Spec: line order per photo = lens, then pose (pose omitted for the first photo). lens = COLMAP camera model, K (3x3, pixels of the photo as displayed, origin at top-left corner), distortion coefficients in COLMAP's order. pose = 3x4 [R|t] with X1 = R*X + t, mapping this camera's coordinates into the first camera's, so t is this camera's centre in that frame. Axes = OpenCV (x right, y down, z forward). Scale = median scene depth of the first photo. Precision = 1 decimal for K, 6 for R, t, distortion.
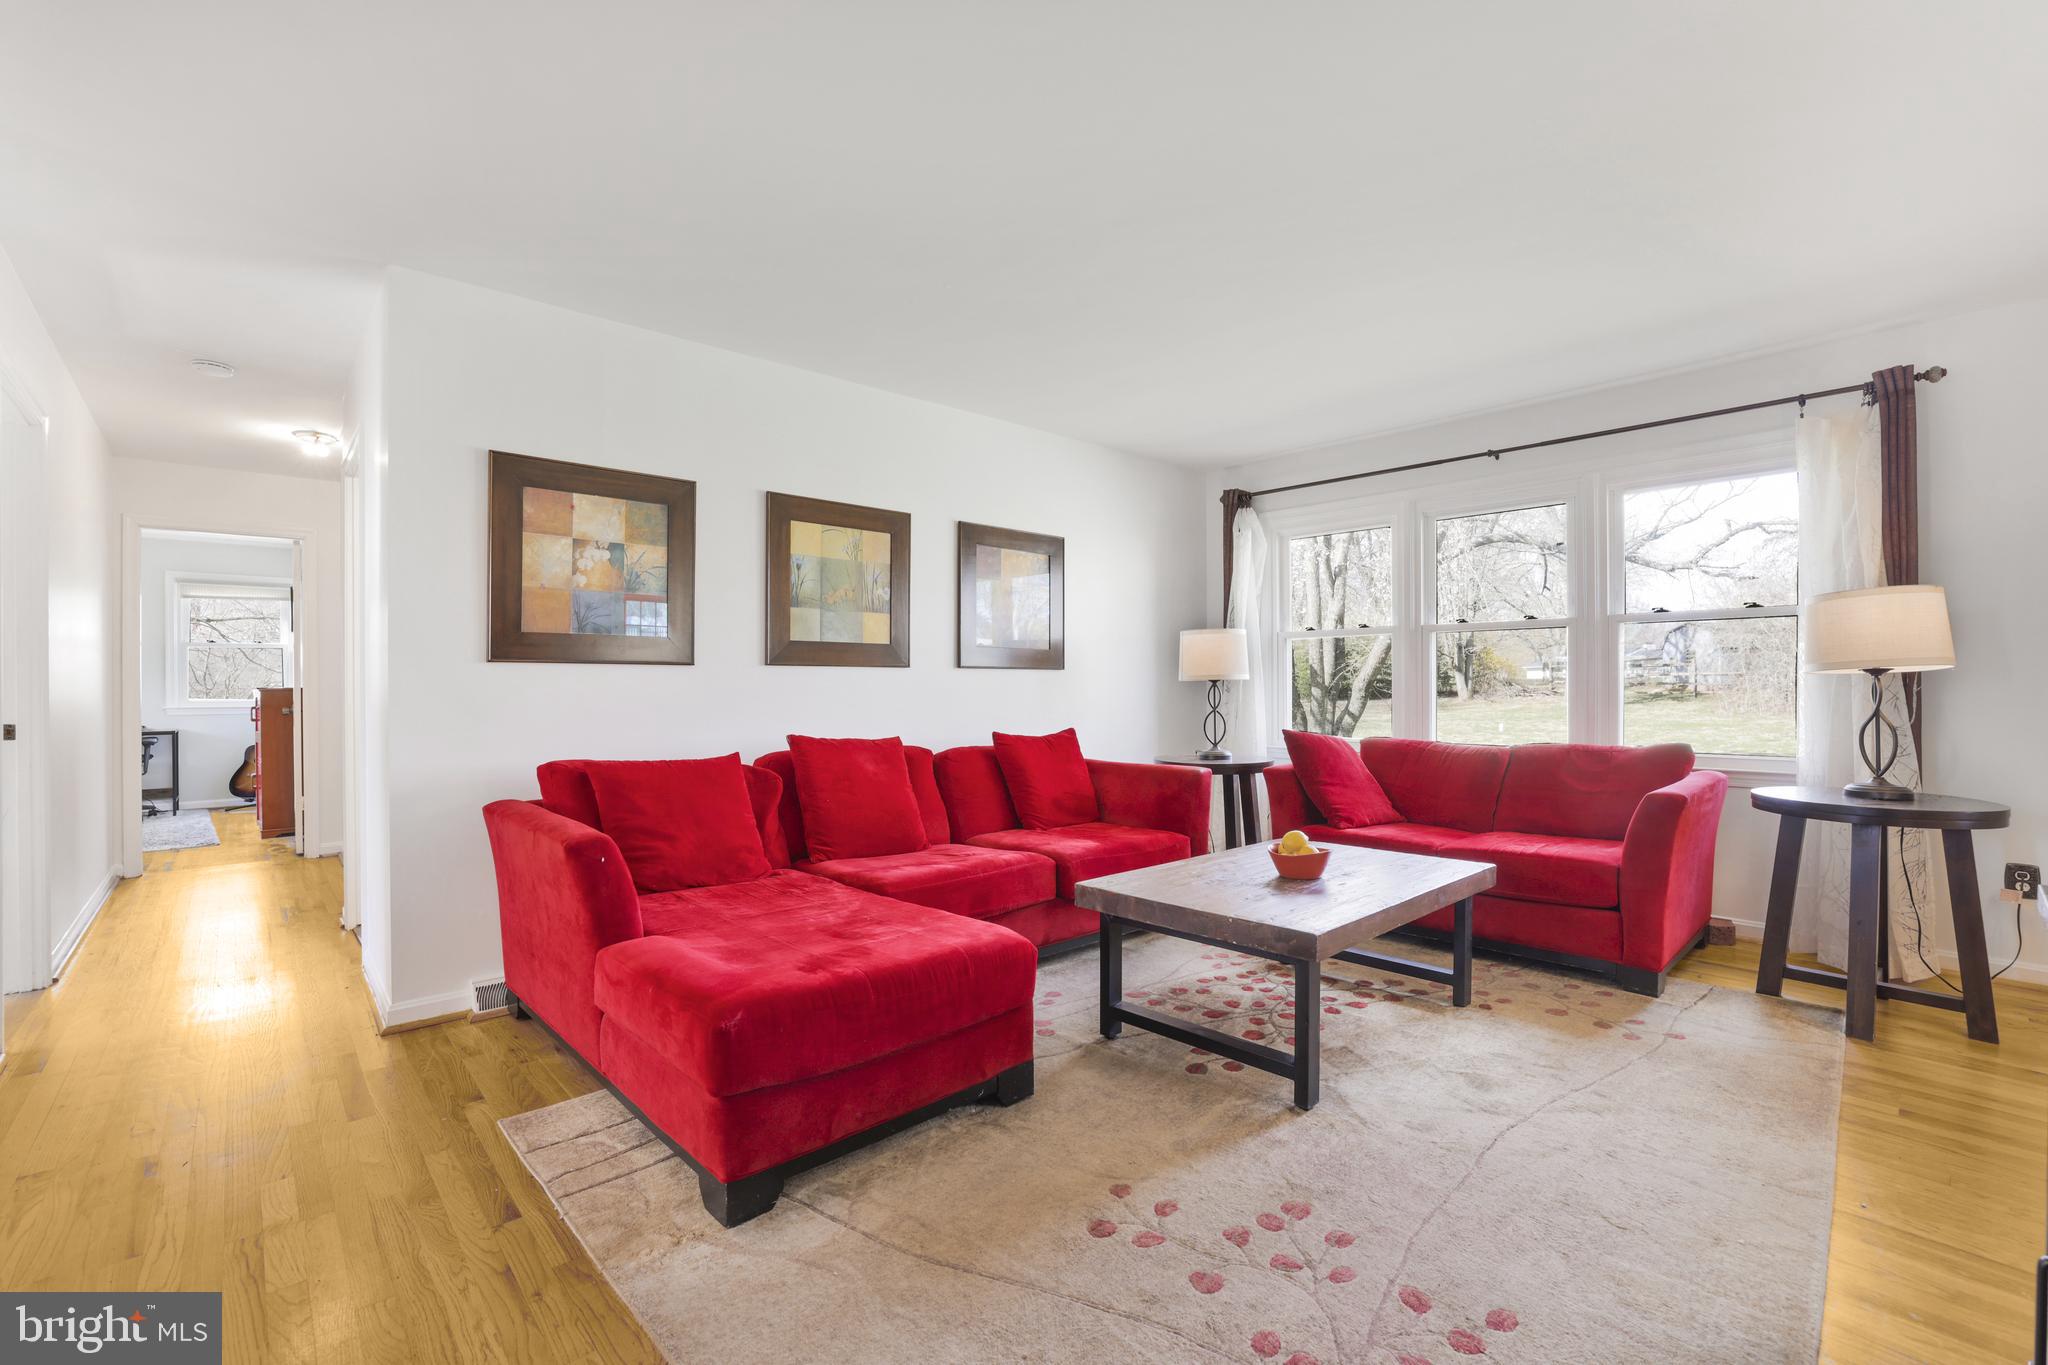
lens RADIAL K [[881.5, 0, 1035.6], [0, 881.5, 695.5], [0, 0, 1]] dist [-0.030290, 0.002558]
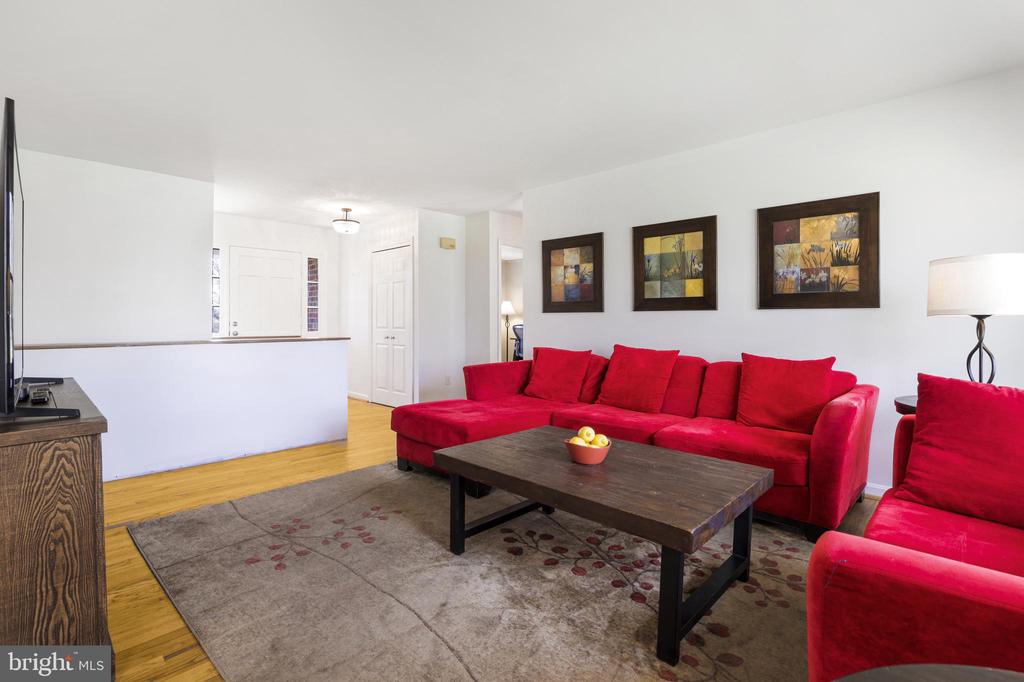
lens RADIAL K [[480.8, 0, 520.6], [0, 480.8, 326.8], [0, 0, 1]] dist [-0.057564, -0.000520]
pose [[0.064639, 0.012089, -0.997835, 0.880195], [-0.014640, 0.999831, 0.011164, -0.006540], [0.997801, 0.013886, 0.064805, 0.724017]]
